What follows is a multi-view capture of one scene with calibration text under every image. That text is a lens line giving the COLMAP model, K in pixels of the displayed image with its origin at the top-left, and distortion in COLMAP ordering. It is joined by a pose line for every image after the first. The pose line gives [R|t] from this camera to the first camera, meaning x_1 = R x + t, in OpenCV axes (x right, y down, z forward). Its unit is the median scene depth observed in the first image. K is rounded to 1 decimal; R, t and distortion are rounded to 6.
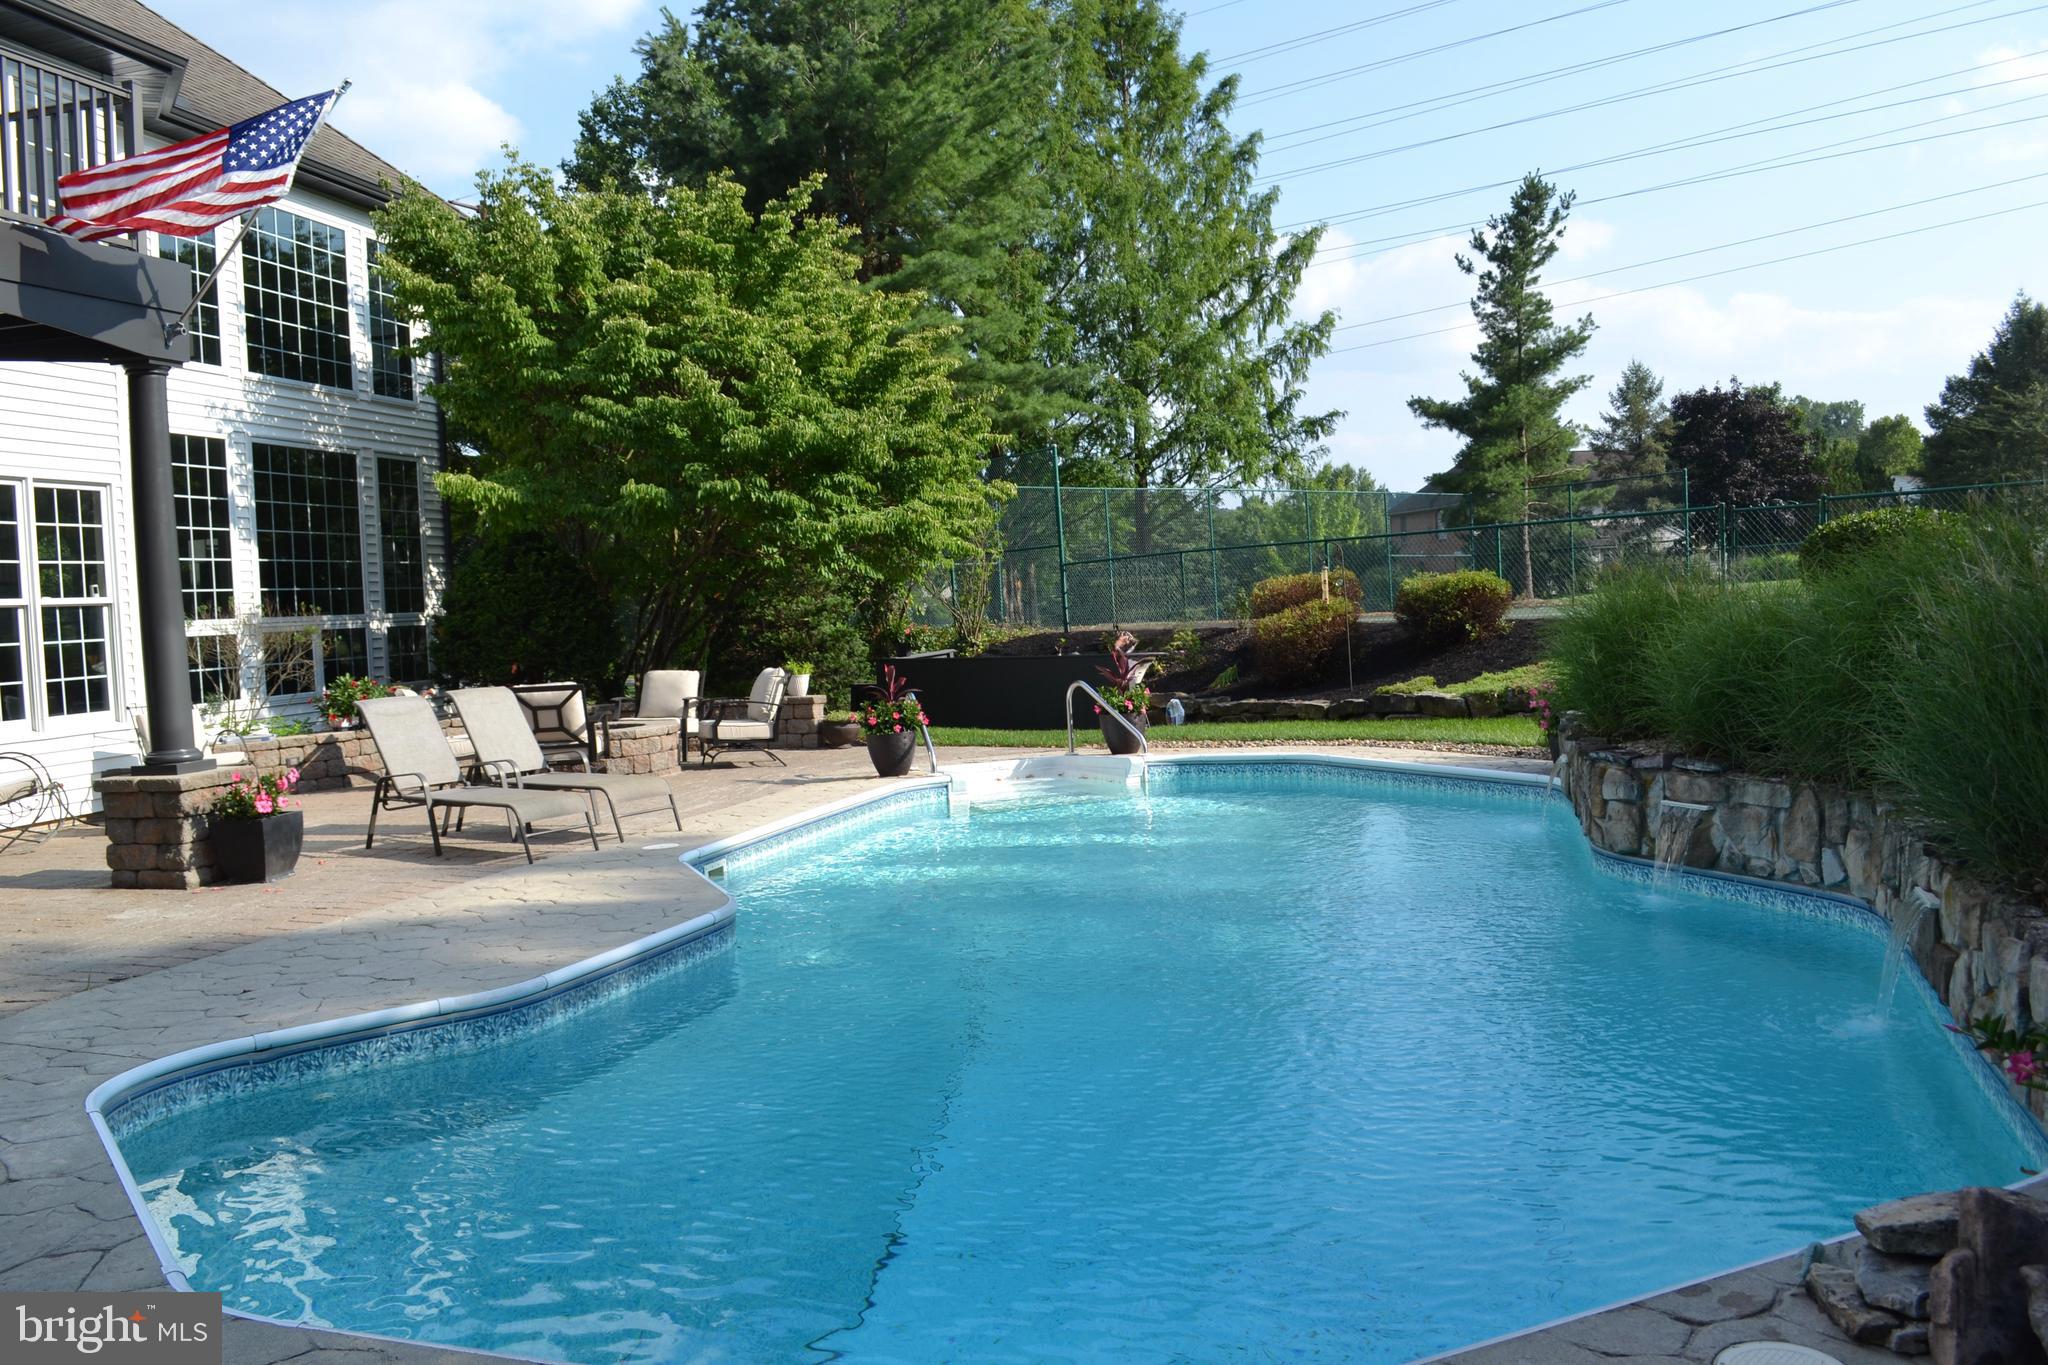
lens RADIAL K [[1633.1, 0, 1012.5], [0, 1633.1, 690.1], [0, 0, 1]] dist [-0.074661, -0.003872]
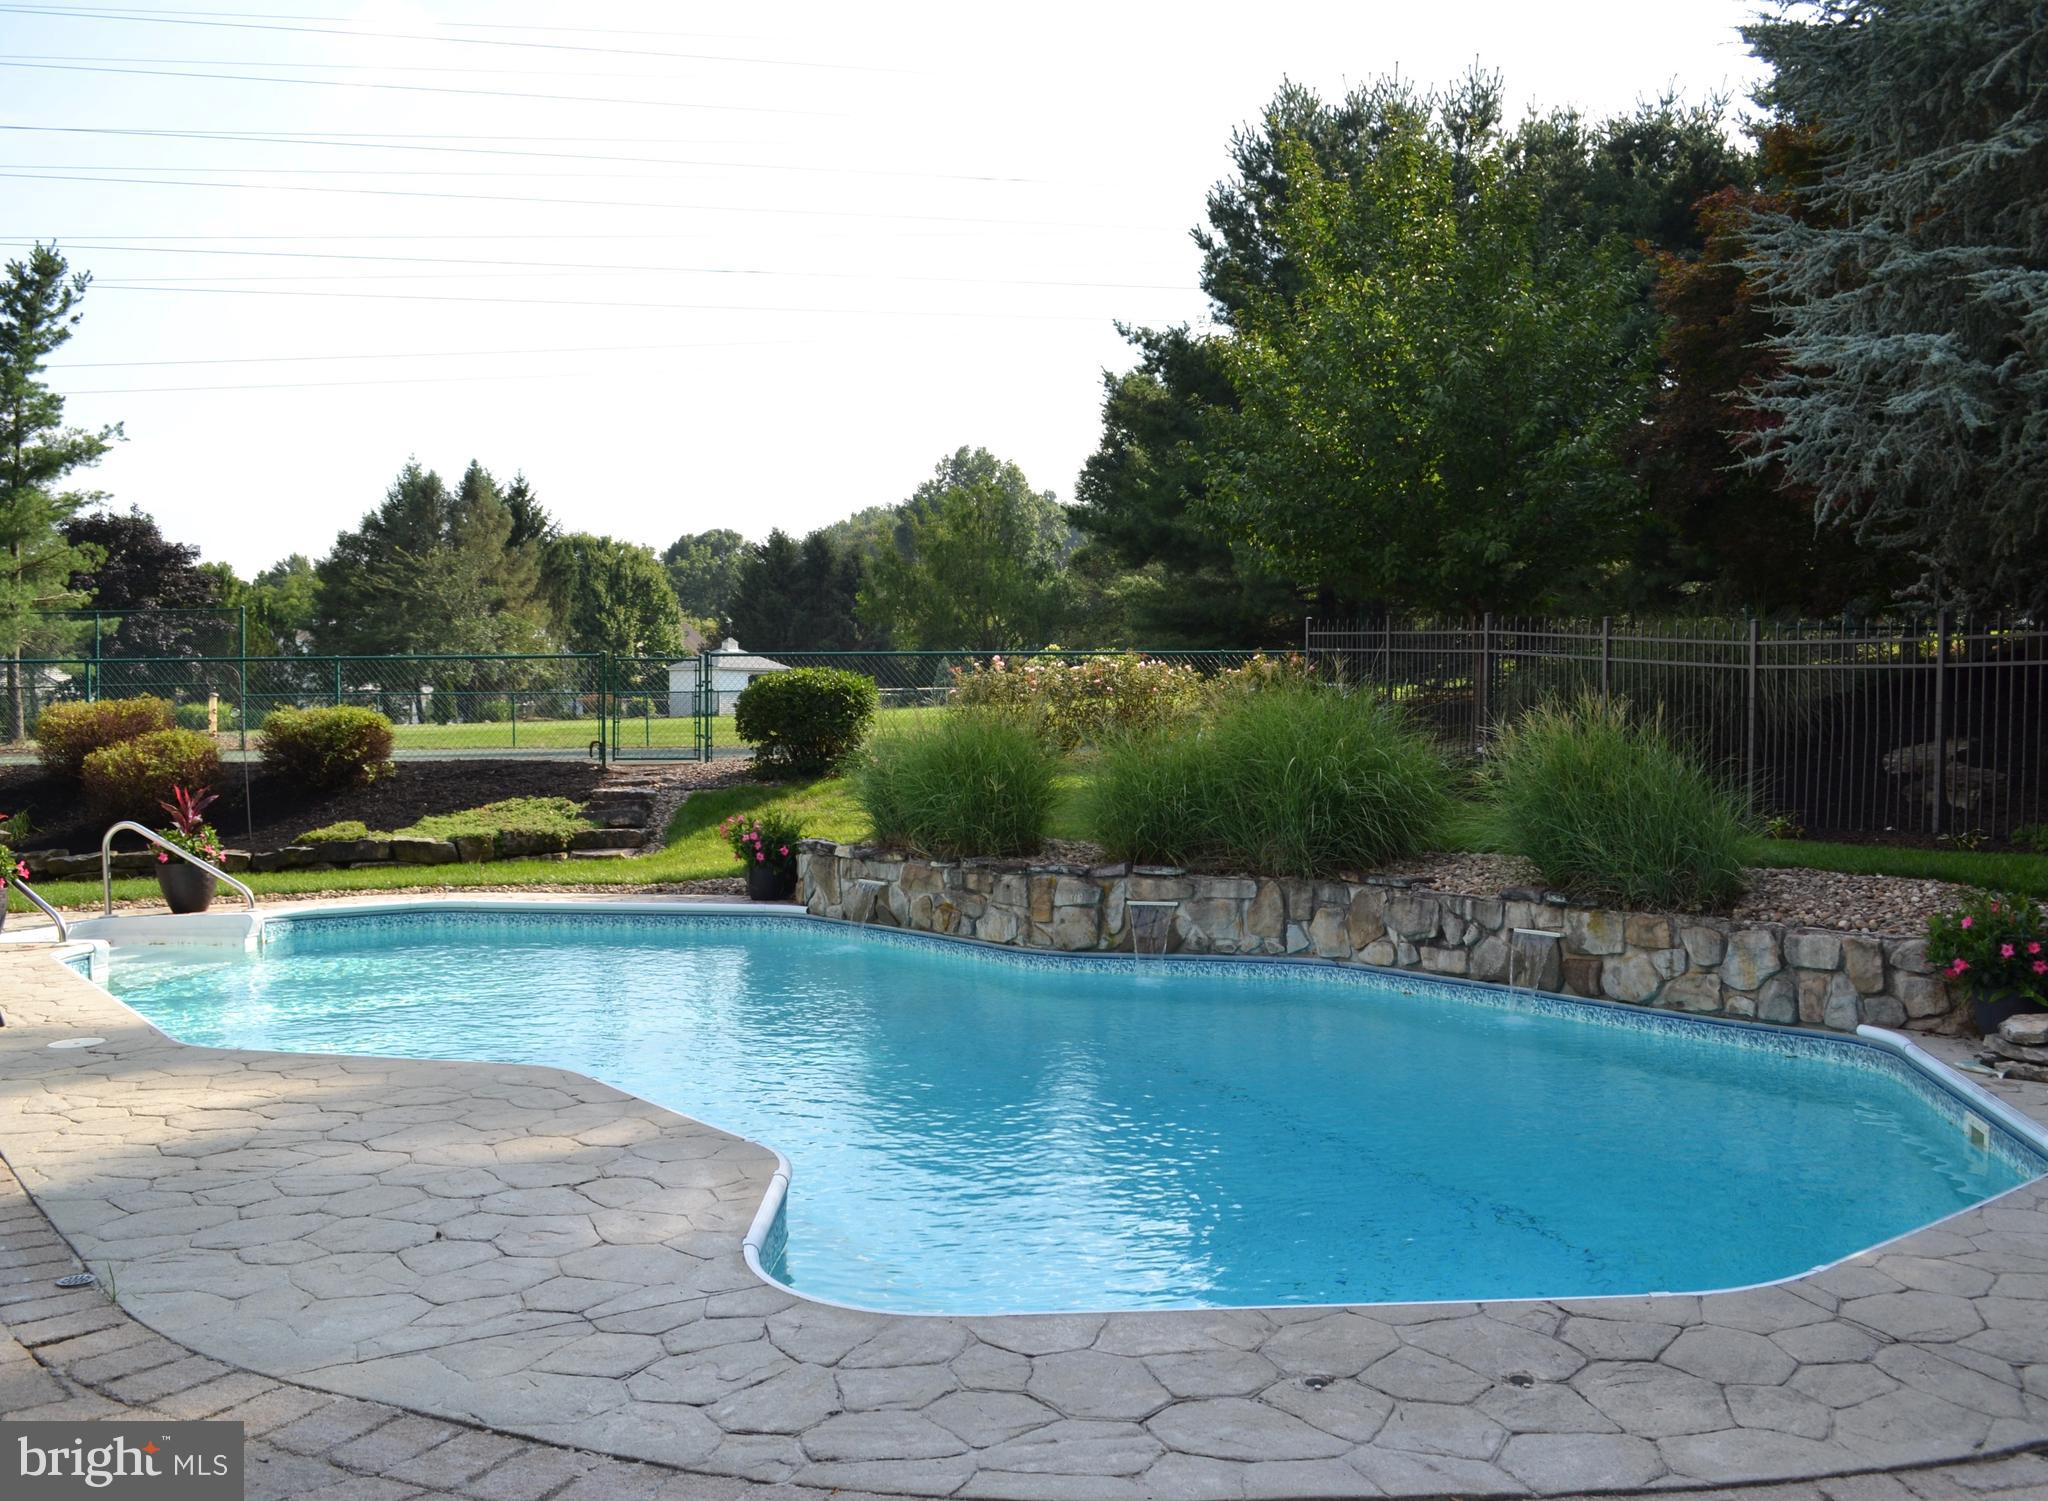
lens RADIAL K [[1800.3, 0, 1072.9], [0, 1800.3, 777.2], [0, 0, 1]] dist [-0.103866, 0.058022]
pose [[0.544897, 0.018396, 0.838301, -0.325565], [0.020341, 0.999175, -0.035148, 0.009097], [-0.838256, 0.036204, 0.544074, 0.123523]]
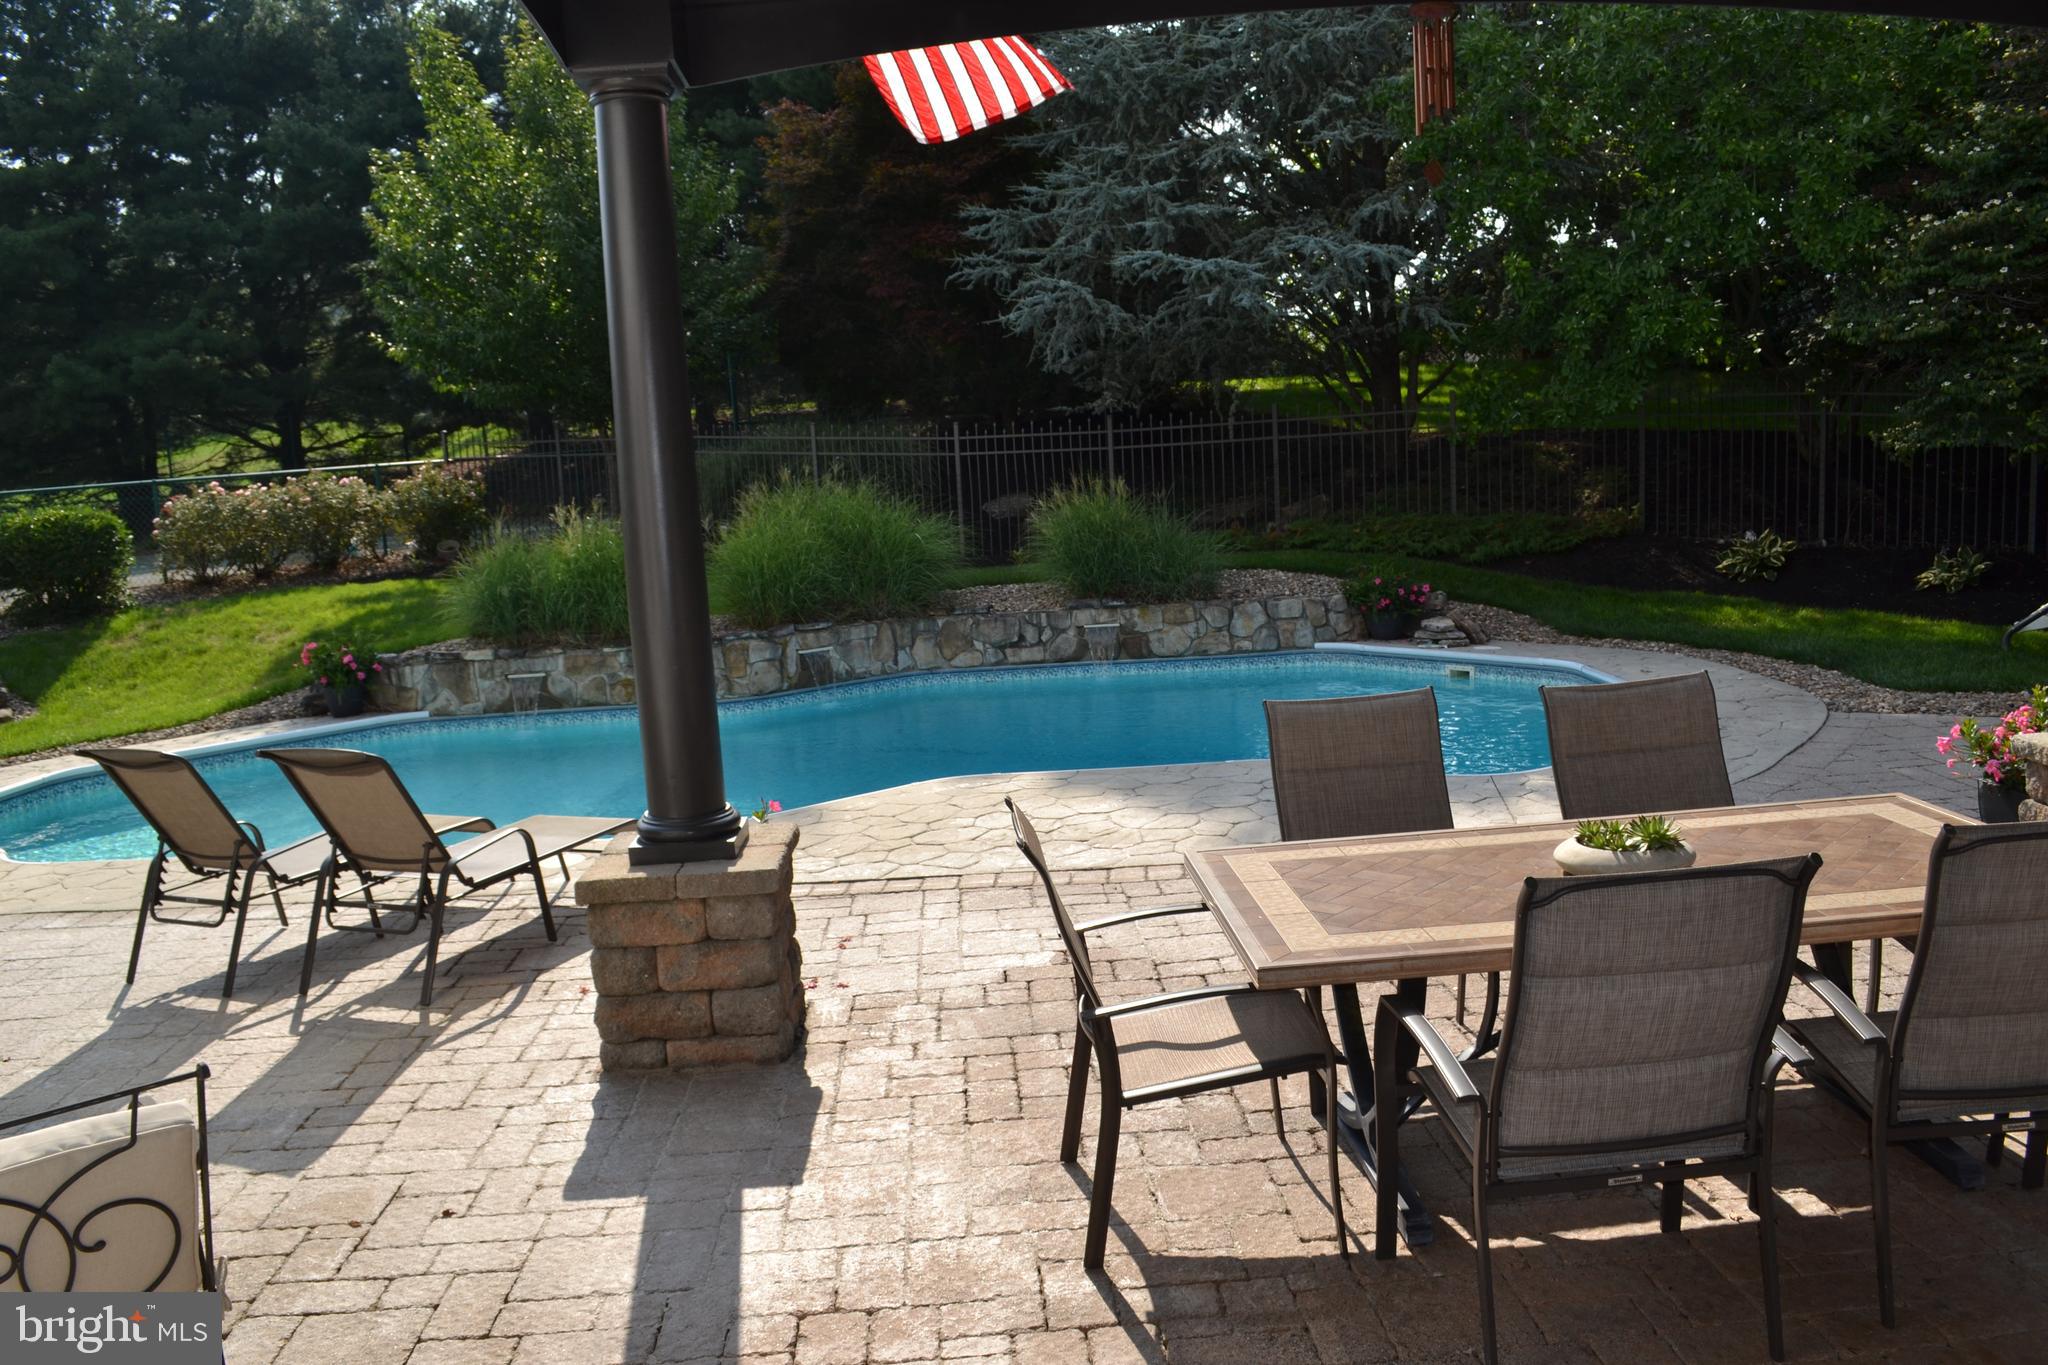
lens RADIAL K [[1633.1, 0, 1024.1], [0, 1633.1, 675.3], [0, 0, 1]] dist [-0.074661, -0.003872]
pose [[-0.270059, -0.070472, 0.960261, -0.546188], [0.128211, 0.985805, 0.108404, -0.025763], [-0.954269, 0.152391, -0.257190, 0.518531]]
